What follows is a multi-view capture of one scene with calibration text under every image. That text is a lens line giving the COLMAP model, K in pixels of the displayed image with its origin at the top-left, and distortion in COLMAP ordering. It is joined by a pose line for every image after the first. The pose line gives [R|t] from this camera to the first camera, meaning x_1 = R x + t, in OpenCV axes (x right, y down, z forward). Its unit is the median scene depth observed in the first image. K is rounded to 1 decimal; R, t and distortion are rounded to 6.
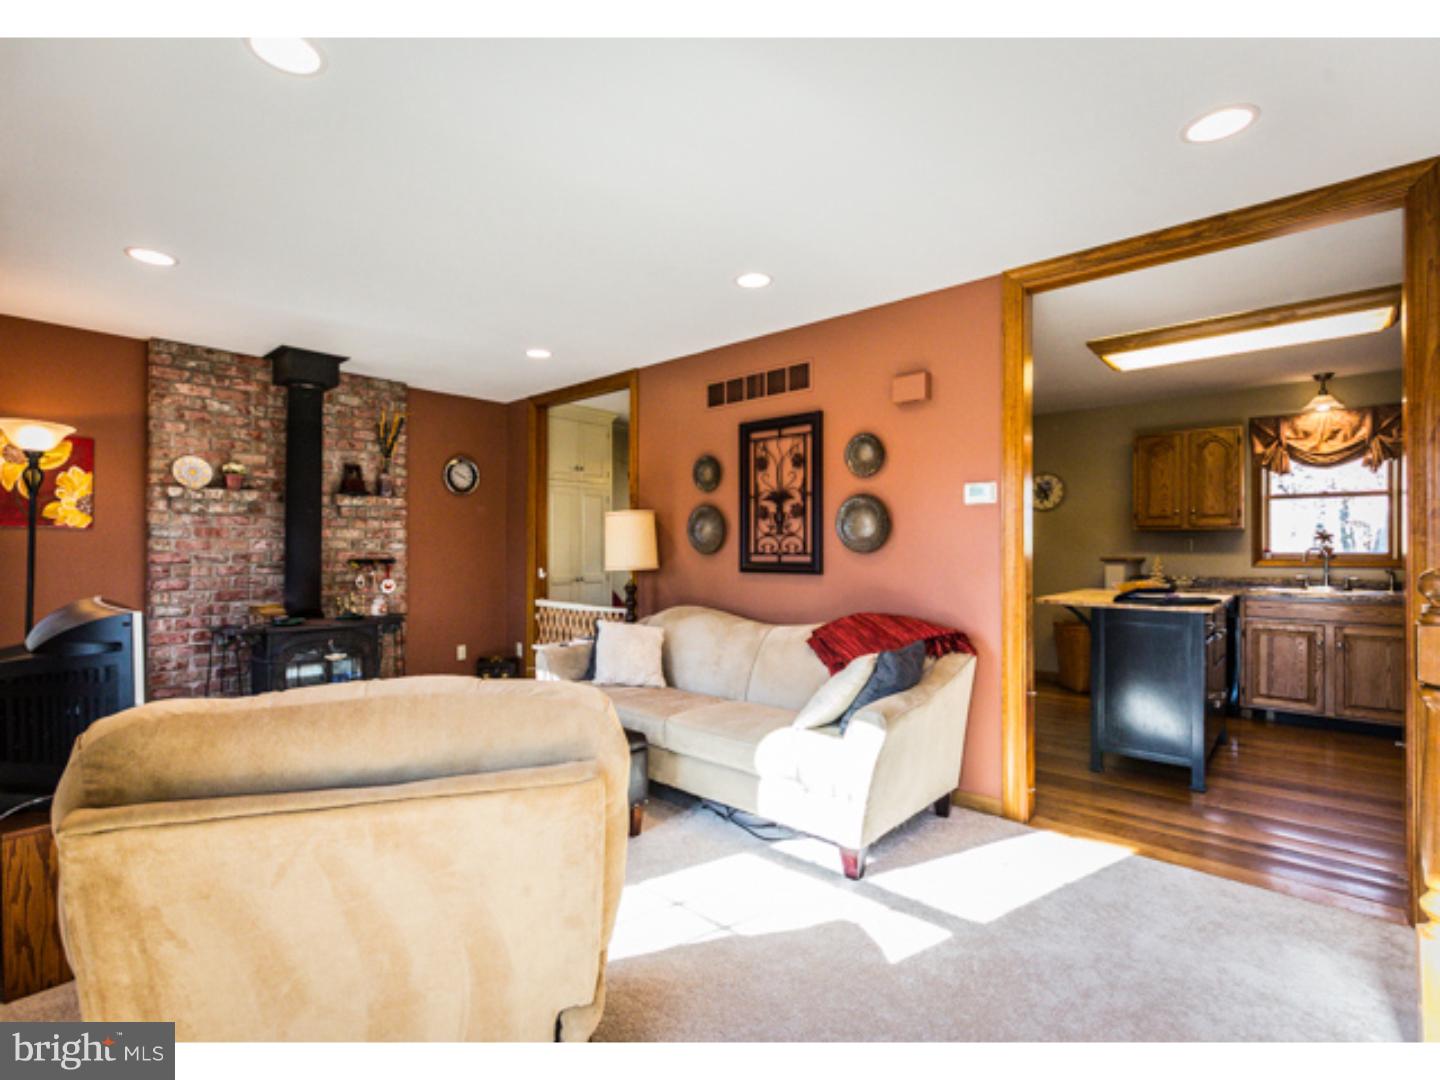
lens RADIAL K [[691.7, 0, 685.0], [0, 691.7, 548.3], [0, 0, 1]] dist [0.003390, 0.000372]
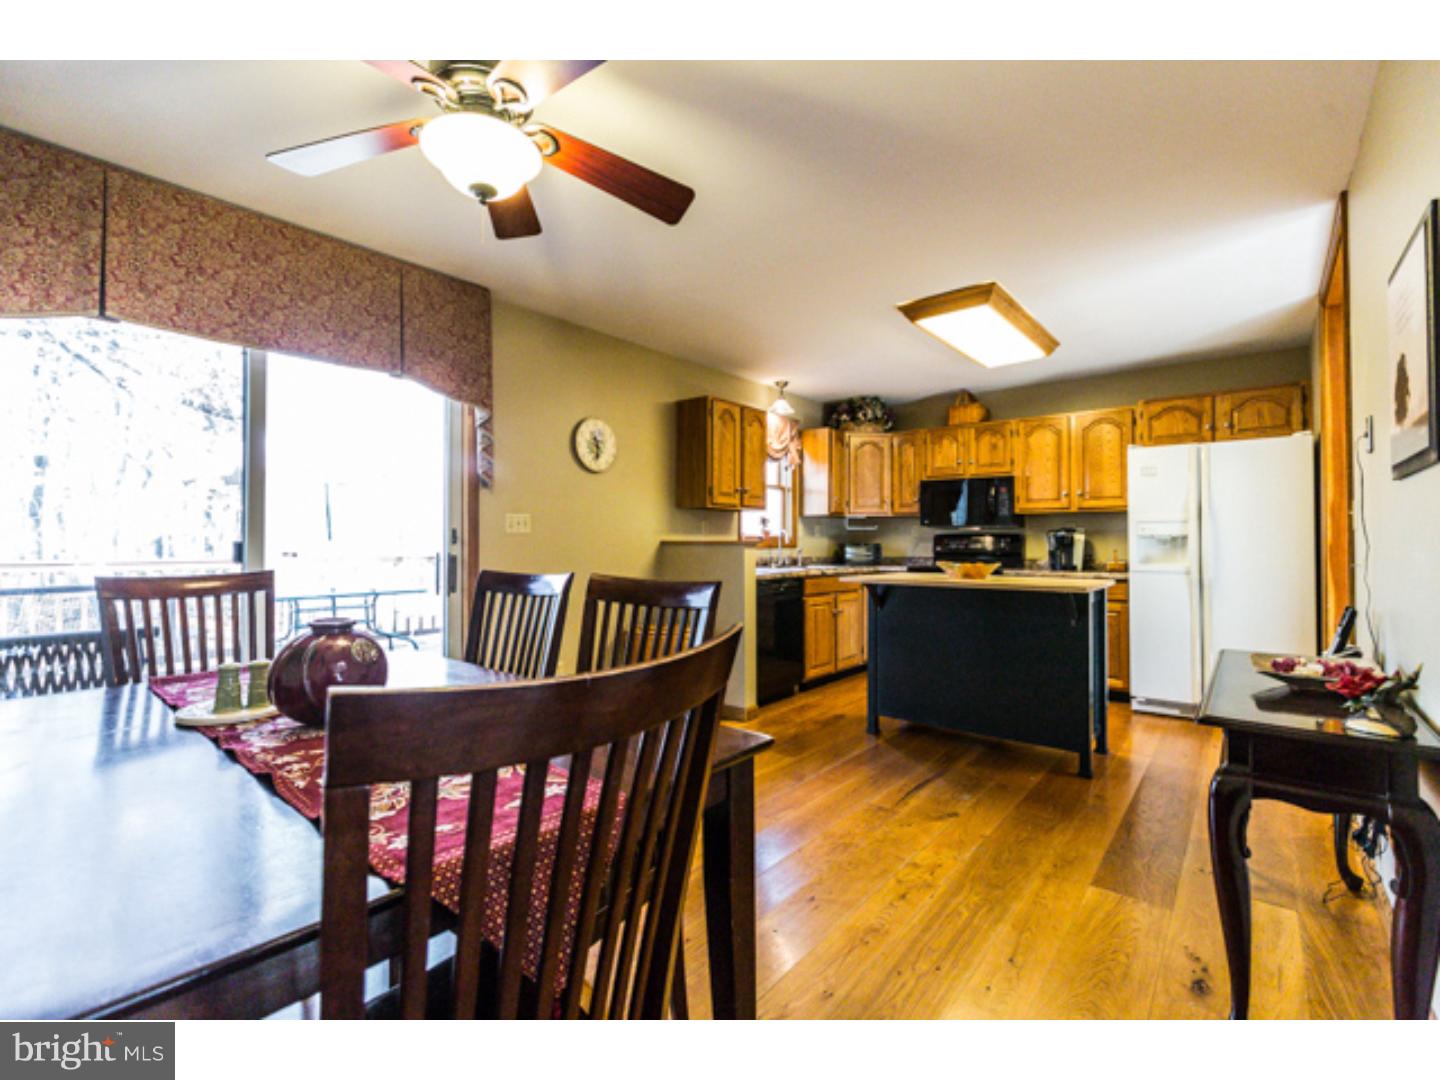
lens RADIAL K [[642.2, 0, 722.5], [0, 642.2, 533.1], [0, 0, 1]] dist [0.000367, 0.000338]
pose [[-0.044968, 0.015166, 0.998873, -0.154315], [-0.002243, 0.999881, -0.015283, 0.019518], [-0.998986, -0.002928, -0.044928, 1.156176]]
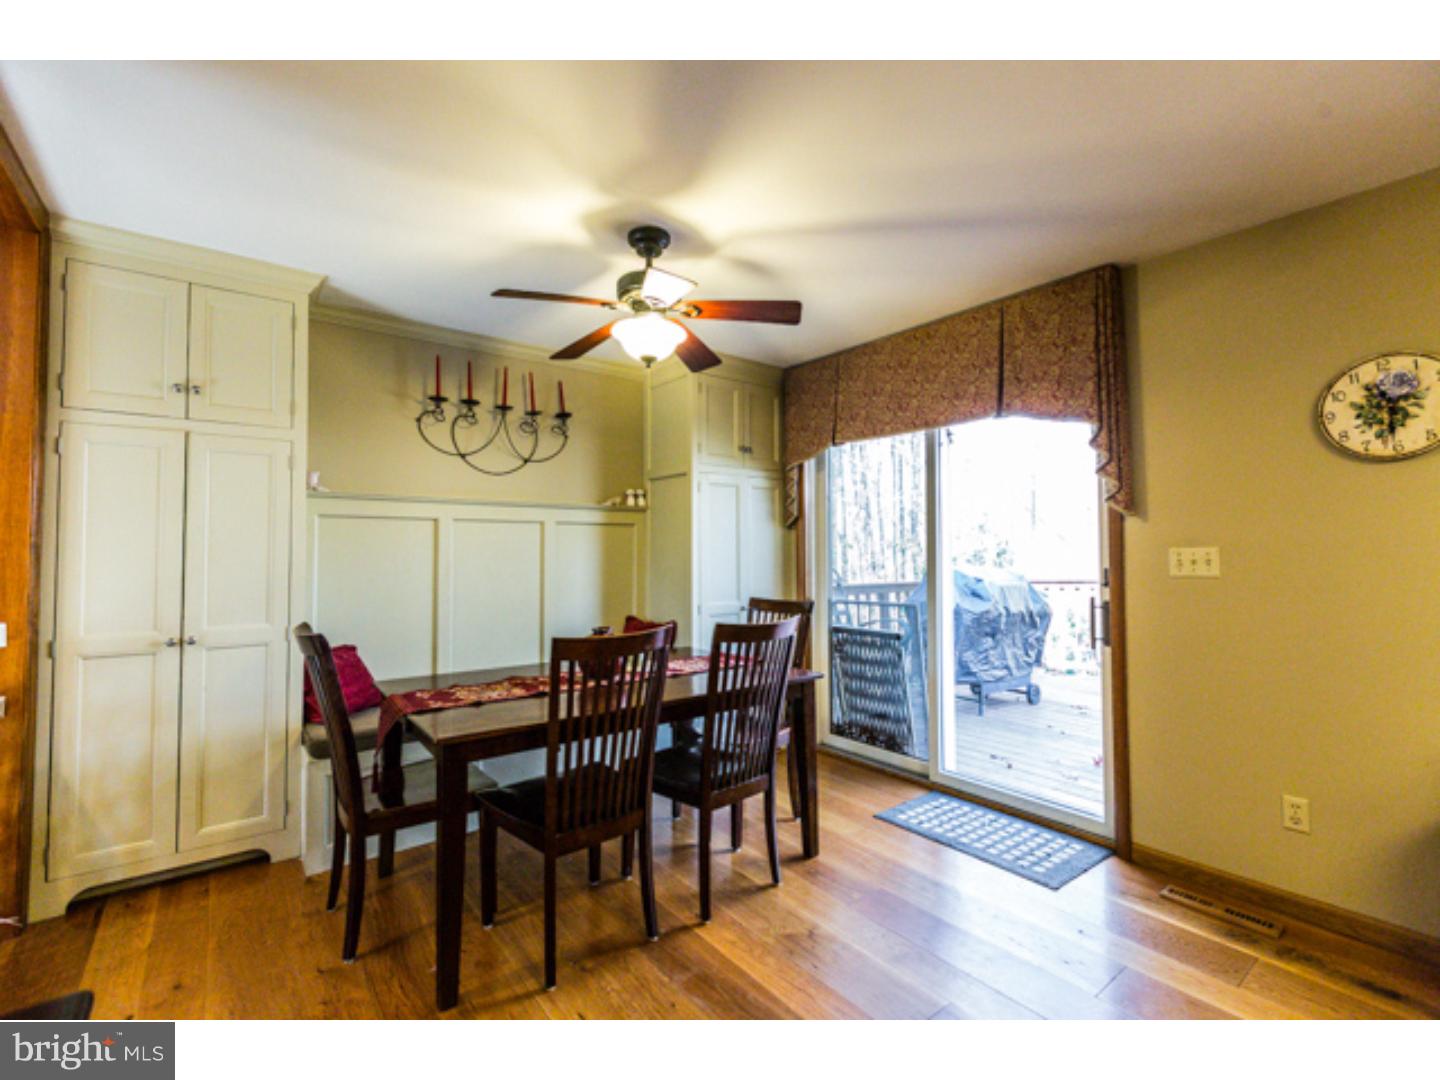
lens RADIAL K [[642.2, 0, 722.5], [0, 642.2, 533.1], [0, 0, 1]] dist [0.000367, 0.000338]
pose [[0.985399, -0.009158, -0.170012, 0.307221], [0.004559, 0.999614, -0.027418, -0.012288], [0.170197, 0.026242, 0.985060, 0.798270]]
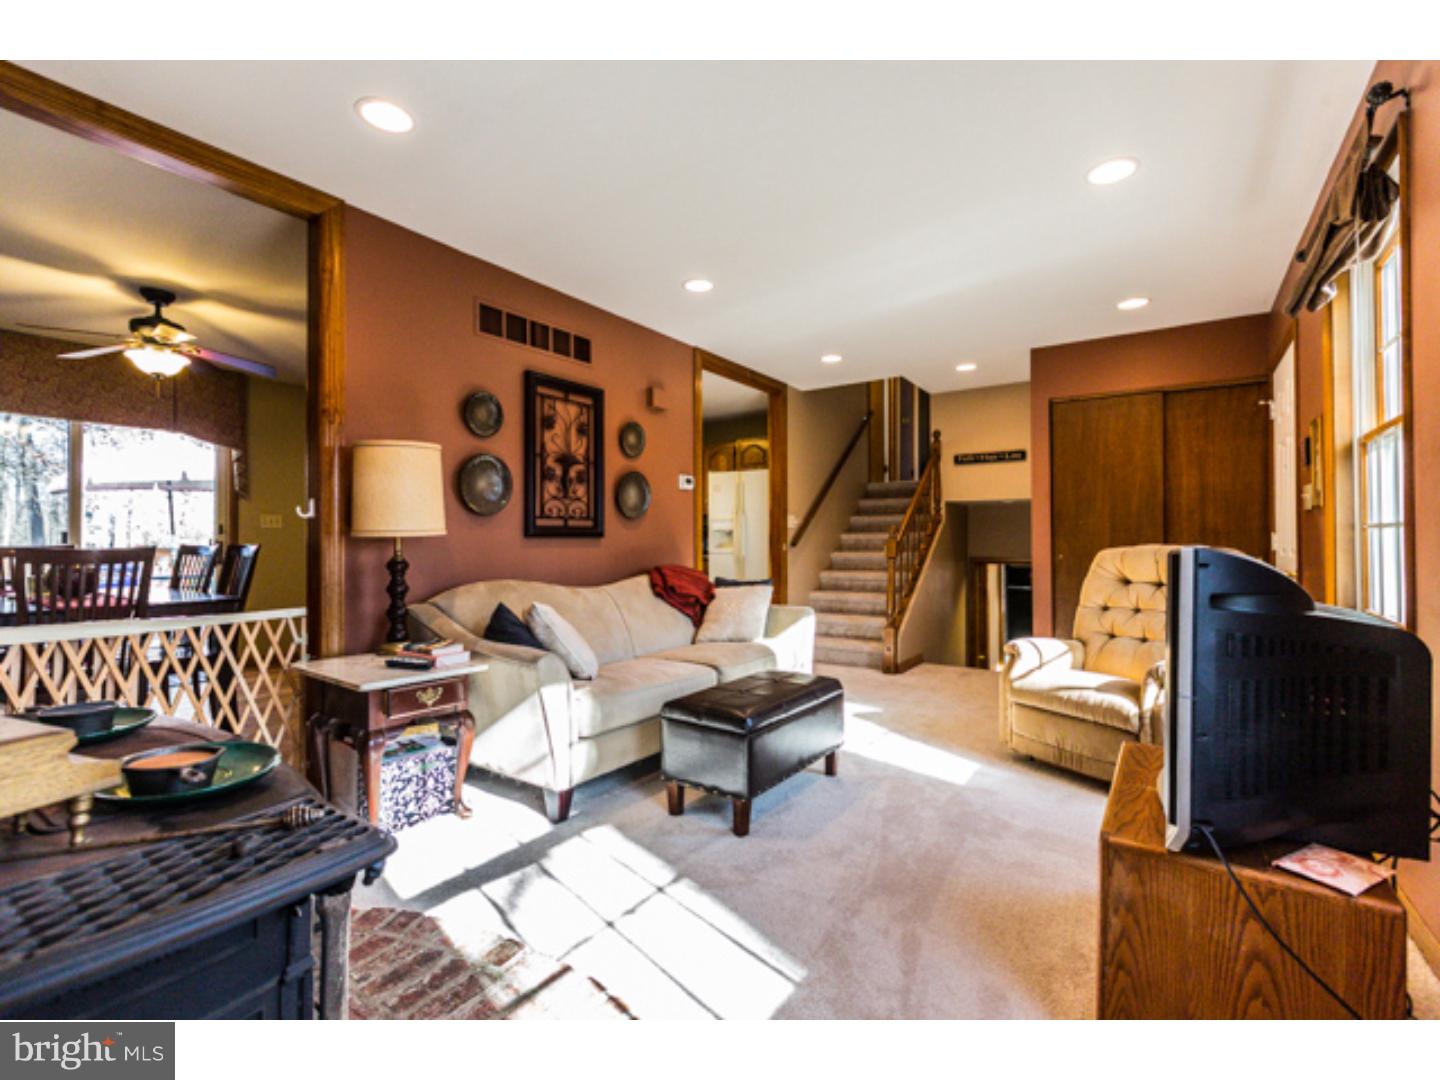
lens RADIAL K [[649.0, 0, 720.0], [0, 649.0, 540.0], [0, 0, 1]] dist [0.001788, 0.000113]
pose [[-0.133905, 0.003571, 0.990988, -0.654016], [-0.000262, 0.999993, -0.003639, 0.034396], [-0.990994, -0.000747, -0.133903, 0.725604]]
